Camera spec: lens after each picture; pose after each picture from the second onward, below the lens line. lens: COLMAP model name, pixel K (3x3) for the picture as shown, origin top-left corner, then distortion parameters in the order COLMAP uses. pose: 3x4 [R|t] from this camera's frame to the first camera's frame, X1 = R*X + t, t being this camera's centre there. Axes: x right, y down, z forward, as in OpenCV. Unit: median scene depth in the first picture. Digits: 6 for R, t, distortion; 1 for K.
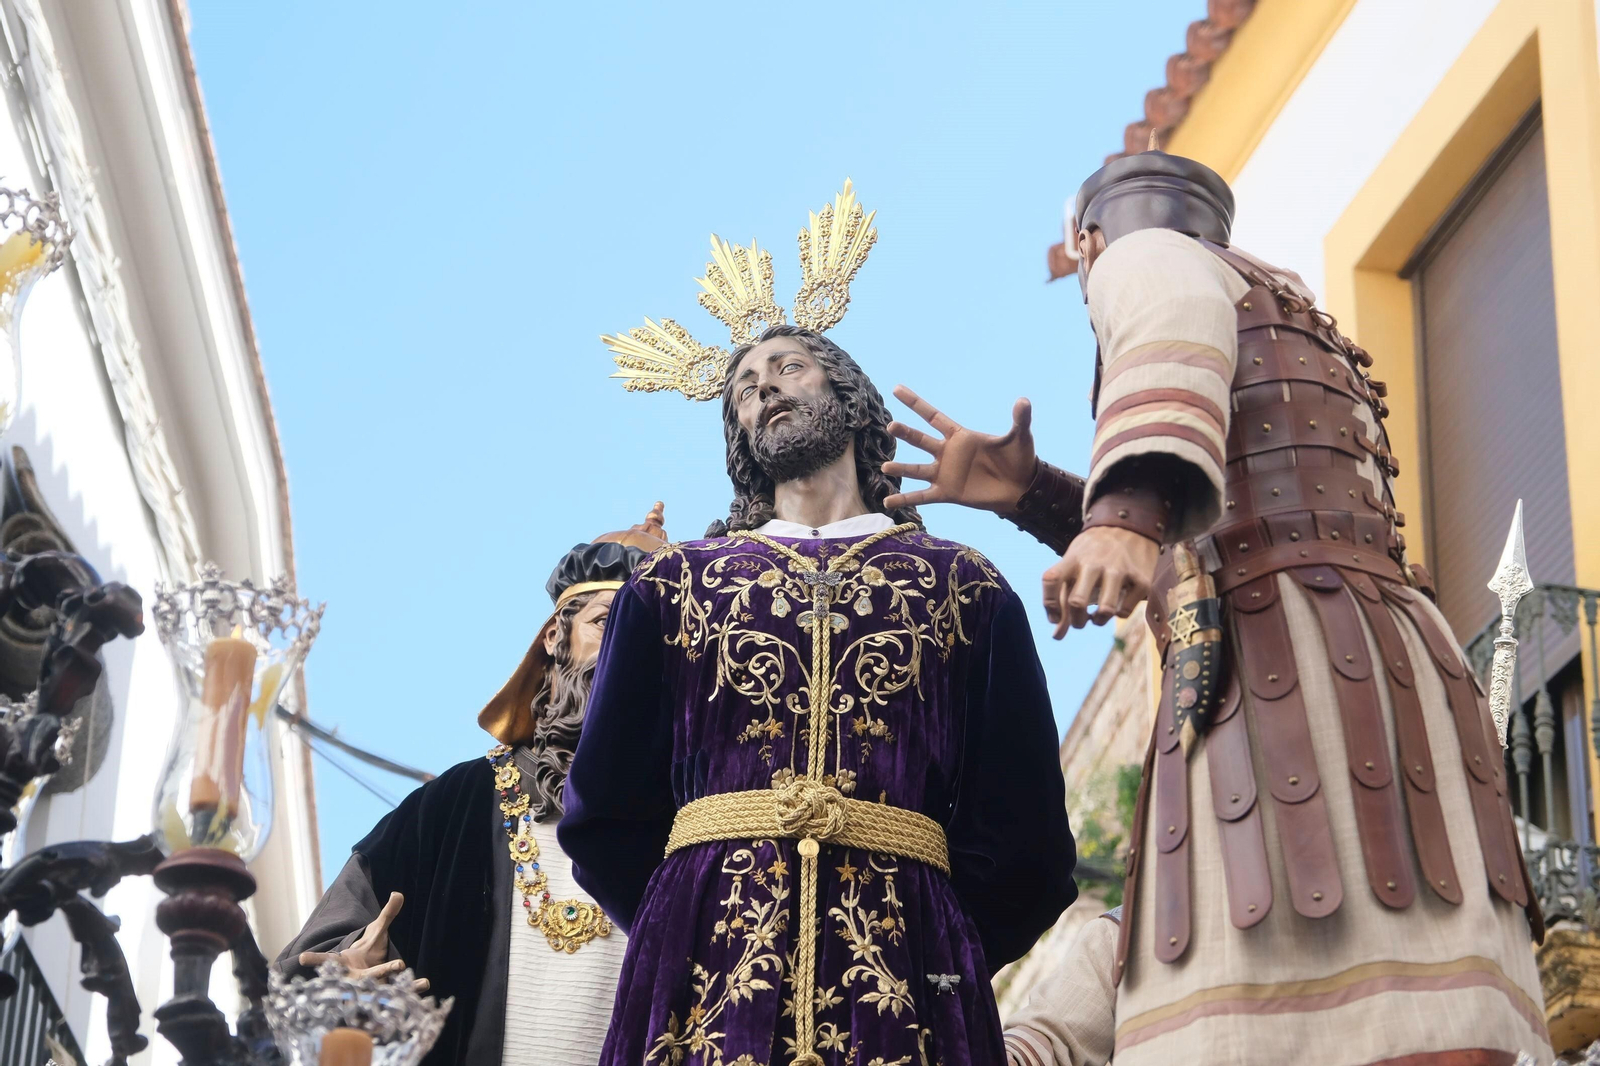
lens RADIAL K [[3676.5, 0, 800.0], [0, 3676.5, 533.0], [0, 0, 1]] dist [-0.020985, 0.284266]
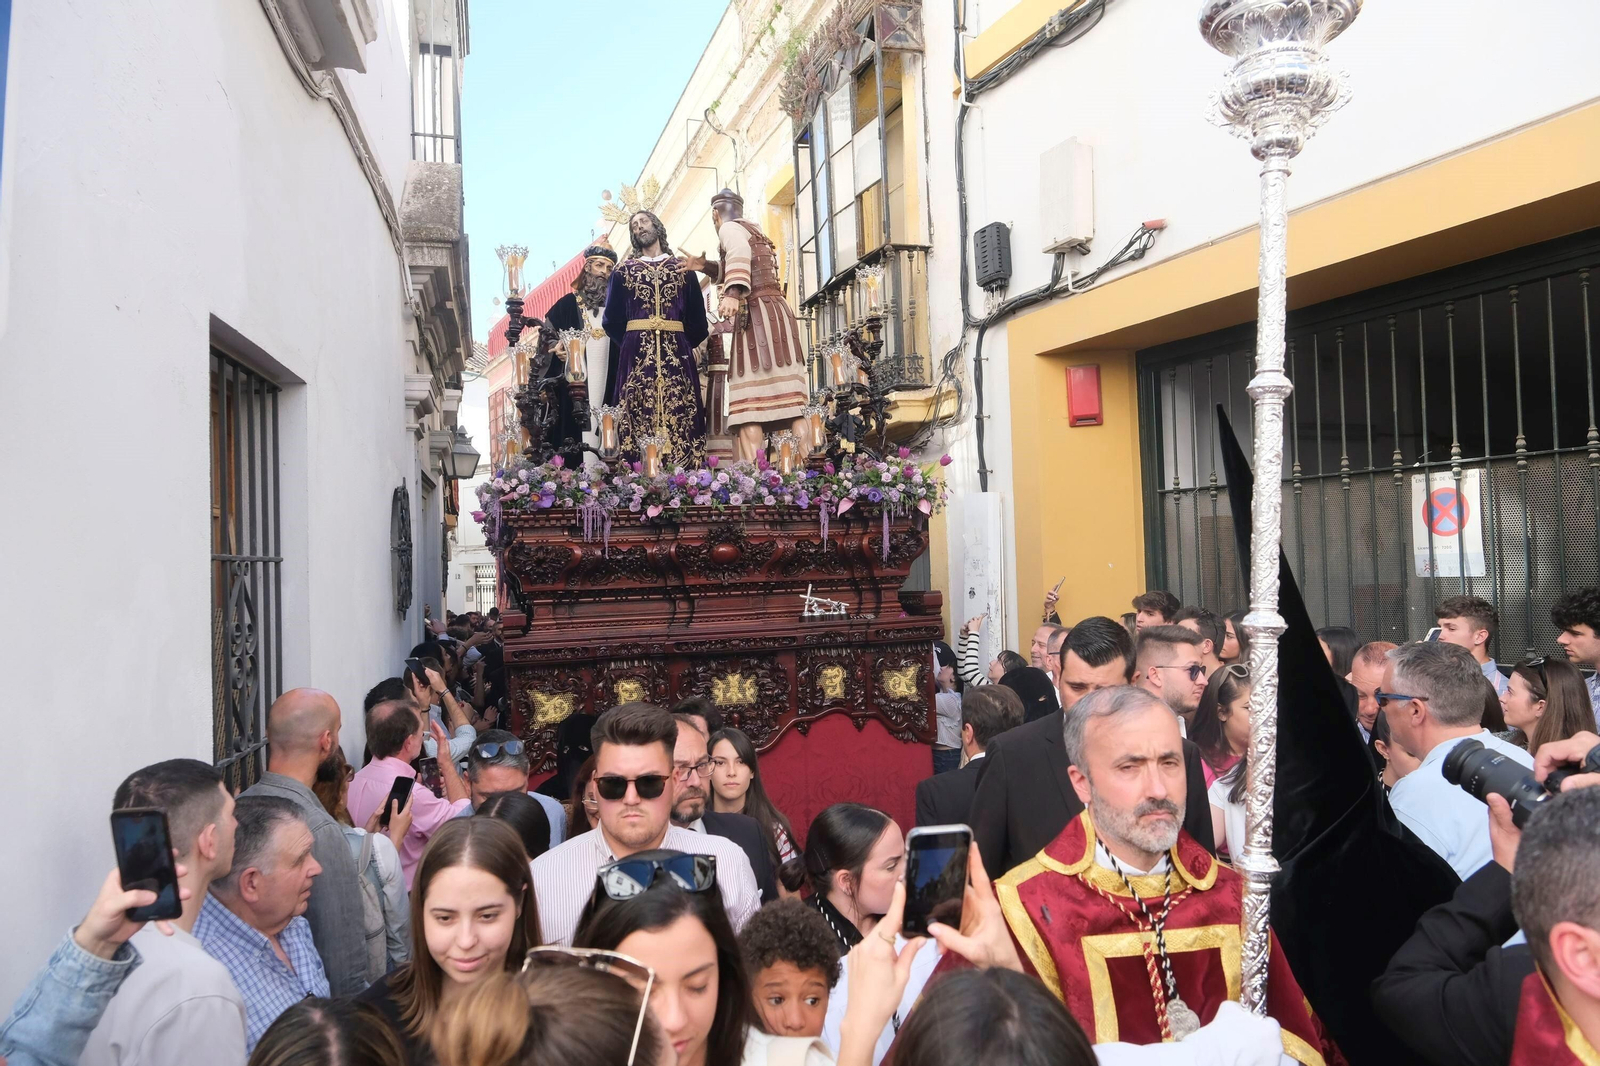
lens RADIAL K [[1108.6, 0, 800.0], [0, 1108.6, 533.0], [0, 0, 1]] dist [-0.007744, 0.000332]
pose [[0.973391, -0.074004, 0.216871, -0.151621], [-0.026461, 0.903784, 0.427169, -0.306073], [-0.227617, -0.421541, 0.877777, -0.459595]]
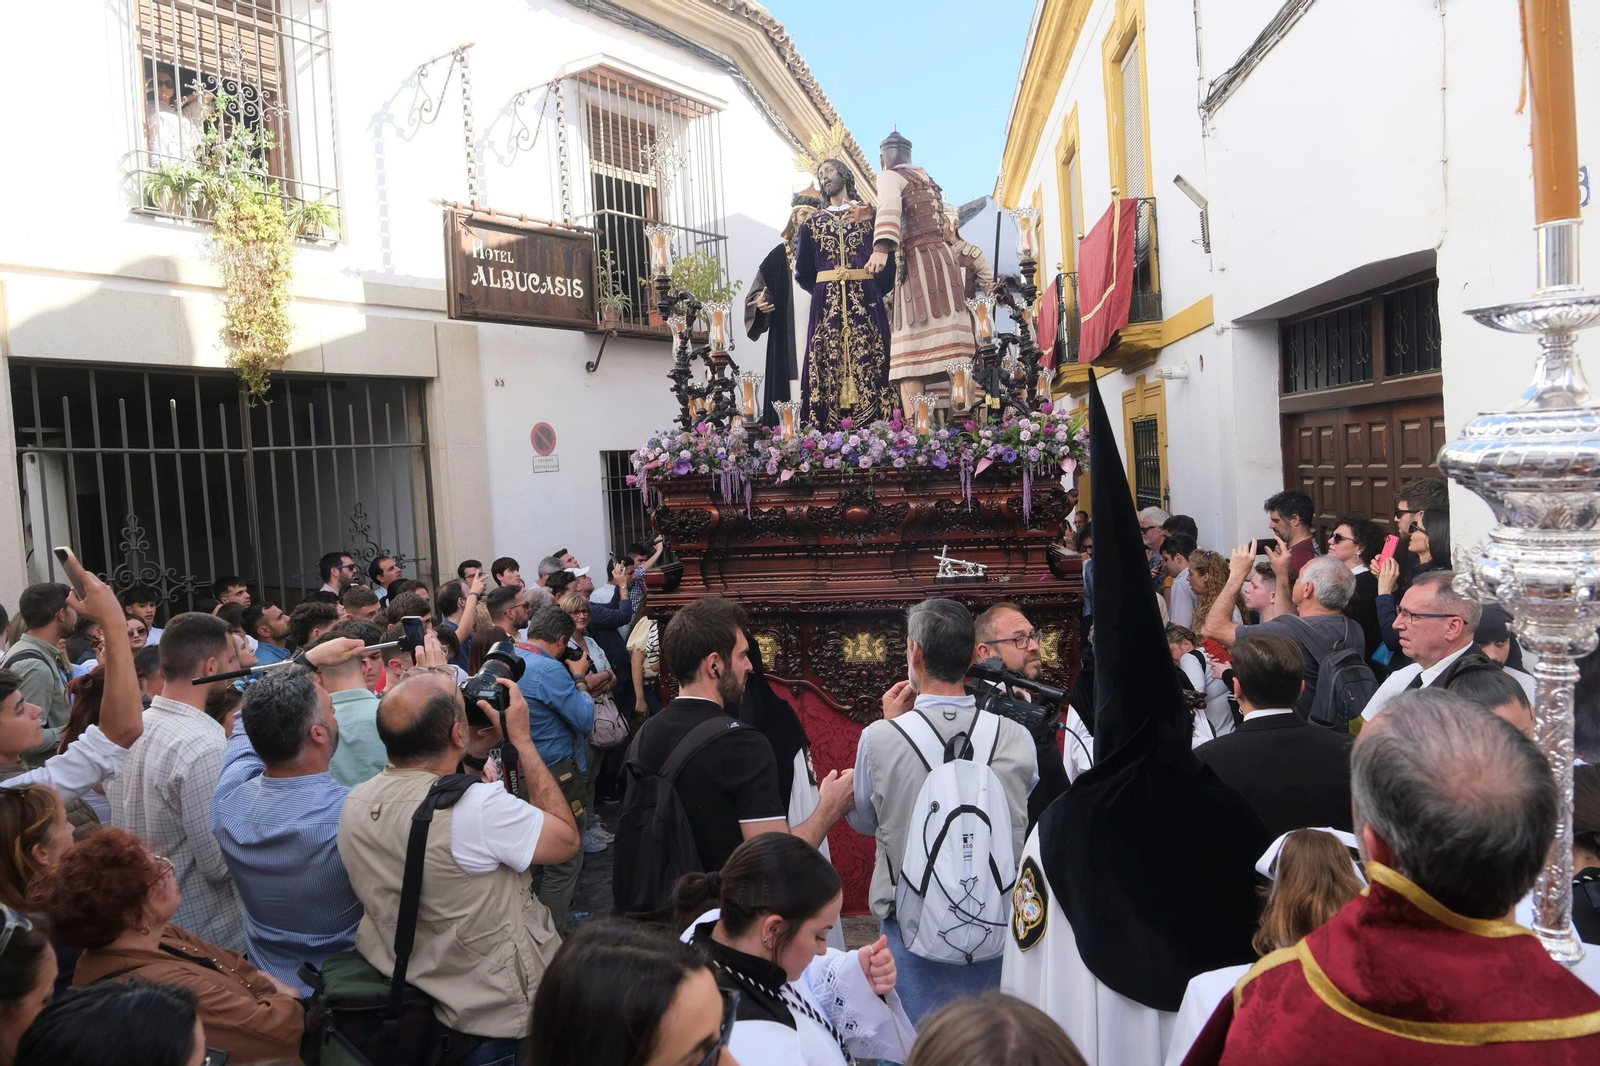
lens RADIAL K [[1108.6, 0, 800.0], [0, 1108.6, 533.0], [0, 0, 1]] dist [-0.007744, 0.000332]
pose [[0.981633, -0.075510, -0.175199, 0.179700], [0.153974, 0.855799, 0.493862, -0.367919], [0.112643, -0.511767, 0.851708, -0.455415]]
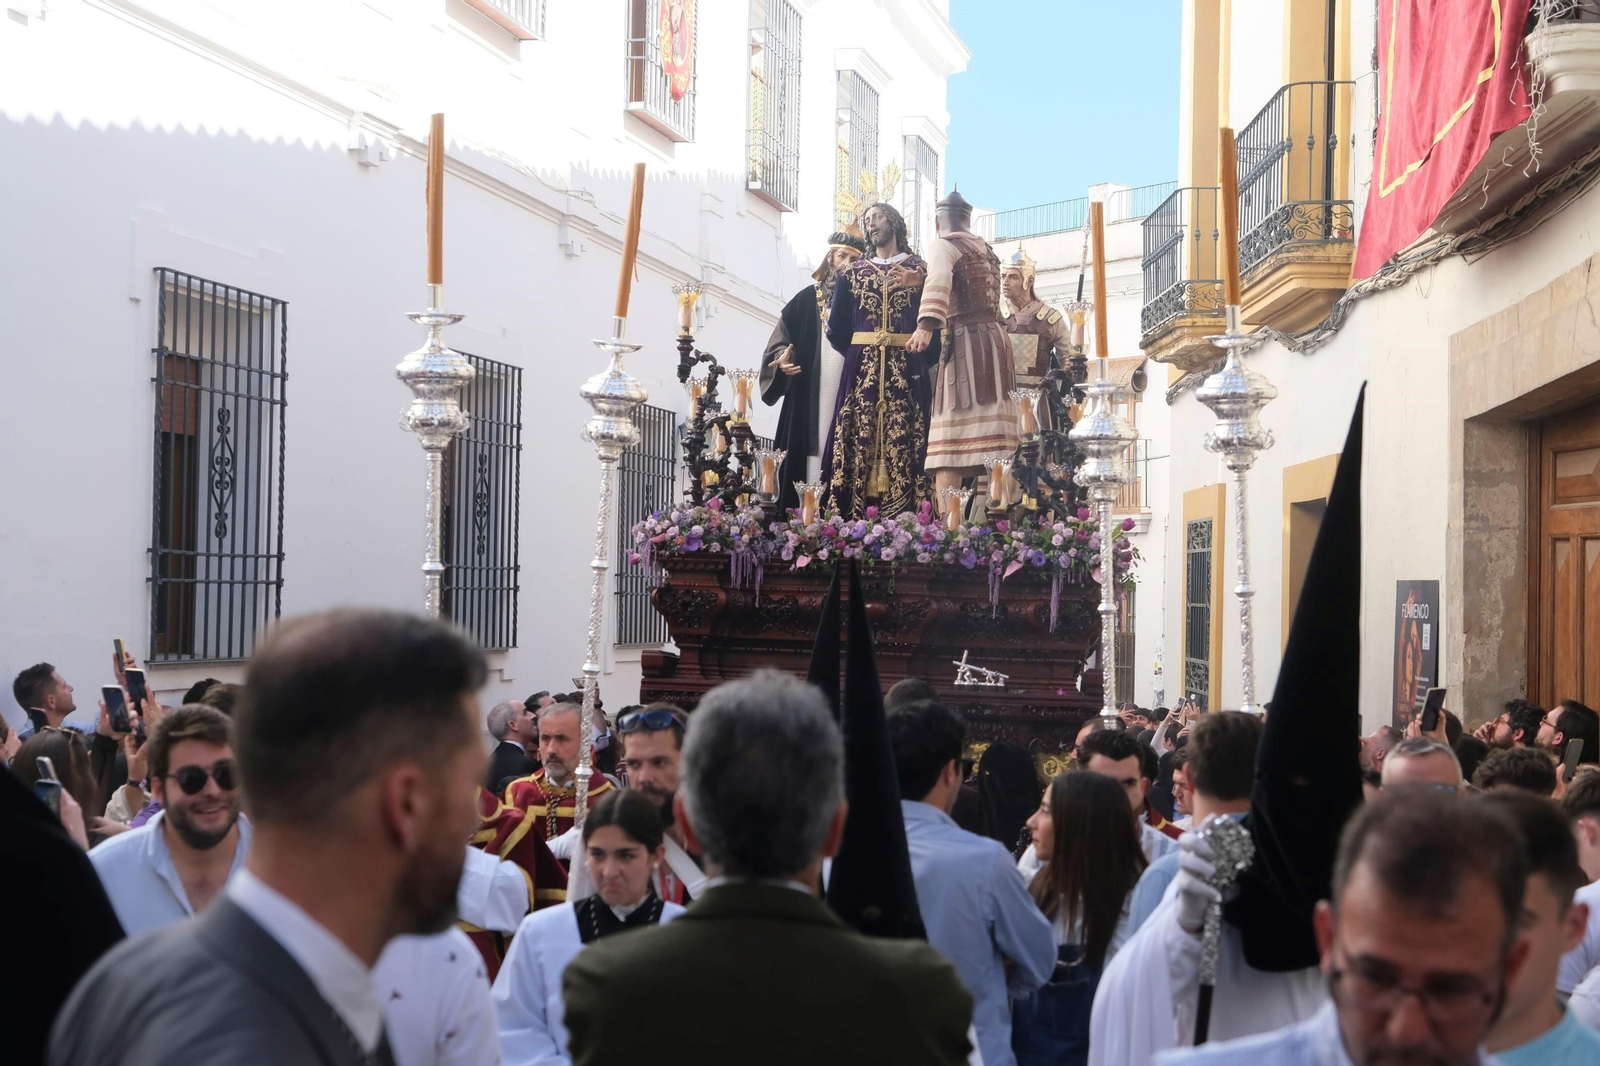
lens RADIAL K [[2935.5, 0, 800.0], [0, 2935.5, 533.0], [0, 0, 1]] dist [0.013593, 0.029024]
pose [[0.987579, -0.007264, -0.156957, 0.426700], [0.071543, 0.910161, 0.408030, -1.078939], [0.139892, -0.414190, 0.899376, -2.085494]]
